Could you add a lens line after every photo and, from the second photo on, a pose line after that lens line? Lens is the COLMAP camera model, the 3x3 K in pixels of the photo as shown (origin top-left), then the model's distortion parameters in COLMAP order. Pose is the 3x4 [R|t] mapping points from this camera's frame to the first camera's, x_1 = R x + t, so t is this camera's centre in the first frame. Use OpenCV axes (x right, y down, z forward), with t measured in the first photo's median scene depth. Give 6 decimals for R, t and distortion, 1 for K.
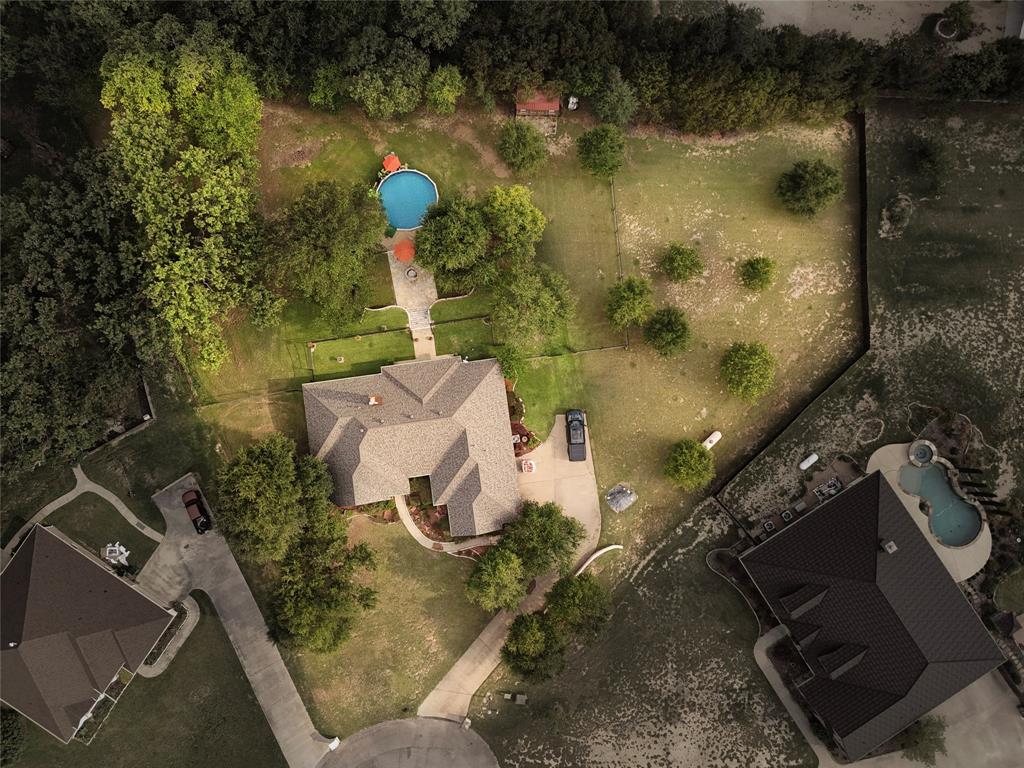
lens RADIAL K [[754.2, 0, 512.0], [0, 754.2, 384.0], [0, 0, 1]] dist [0.062293, -0.057910]
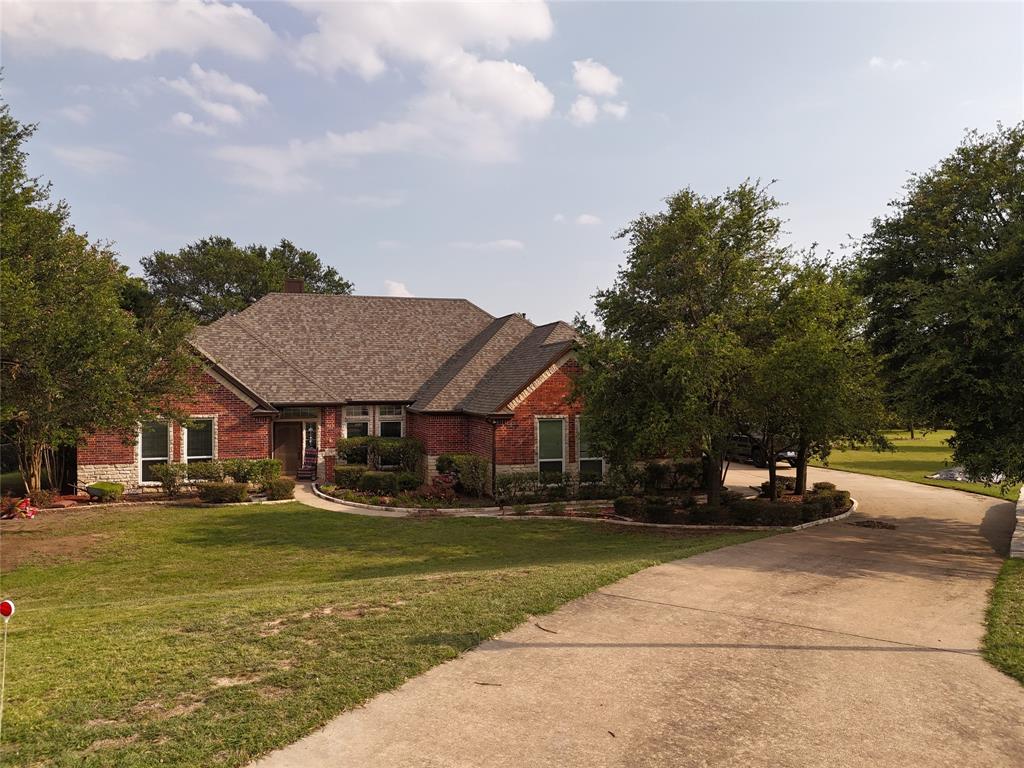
lens RADIAL K [[747.7, 0, 512.0], [0, 747.7, 384.0], [0, 0, 1]] dist [0.151886, -0.278456]
pose [[0.990532, -0.011684, 0.136785, -0.106342], [0.137273, 0.071695, -0.987935, 0.466057], [0.001737, 0.997358, 0.072620, 0.949443]]
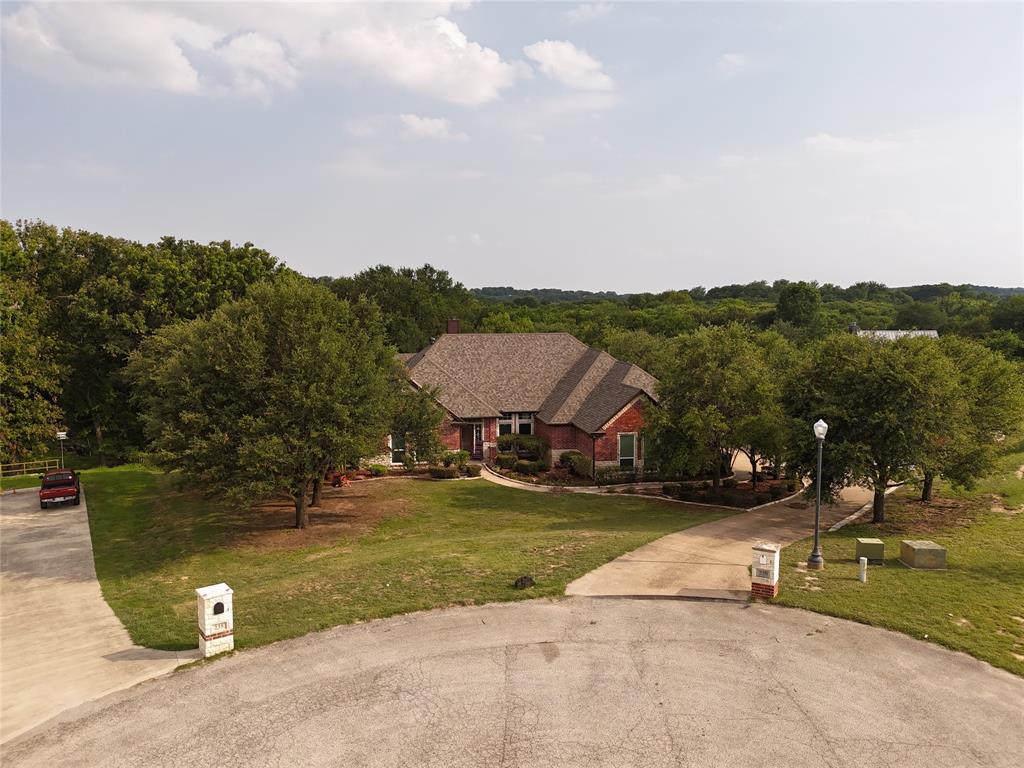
lens RADIAL K [[747.7, 0, 512.0], [0, 747.7, 384.0], [0, 0, 1]] dist [0.151886, -0.278456]
pose [[0.998743, -0.015064, 0.047813, -0.150568], [0.049696, 0.172307, -0.983789, 0.658876], [0.006581, 0.984928, 0.172839, 0.866485]]
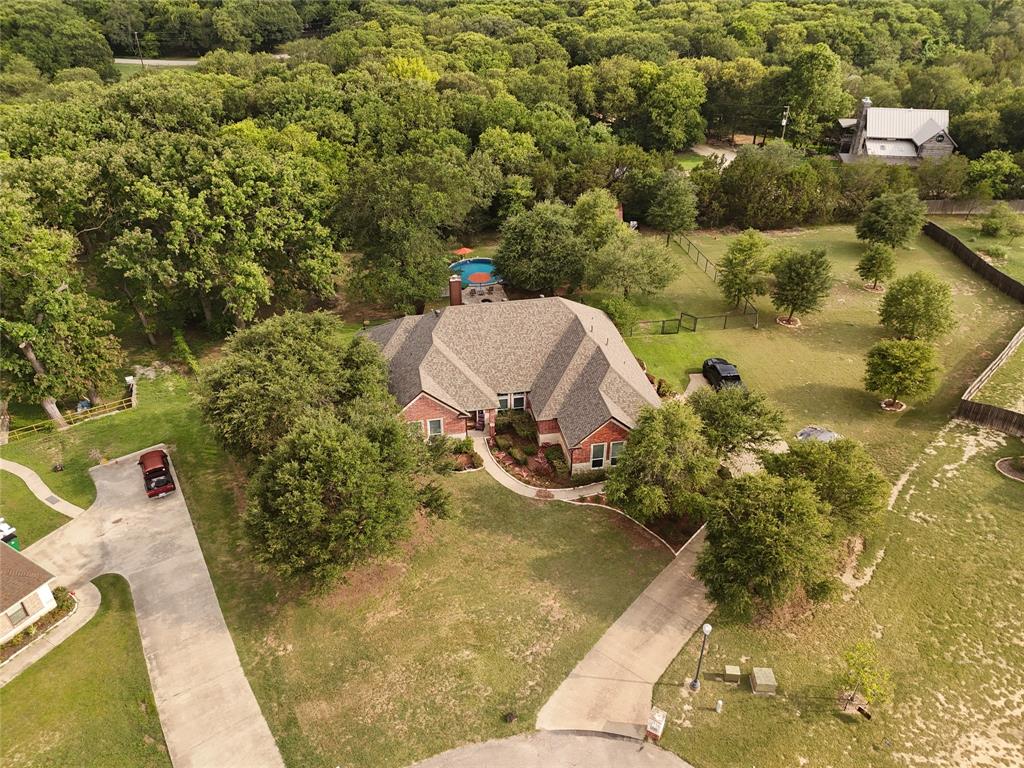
lens RADIAL K [[754.2, 0, 512.0], [0, 754.2, 384.0], [0, 0, 1]] dist [0.062293, -0.057910]
pose [[0.998892, -0.030658, 0.035708, -0.144372], [0.046989, 0.606868, -0.793413, 0.643226], [0.002655, 0.794211, 0.607636, 0.571877]]
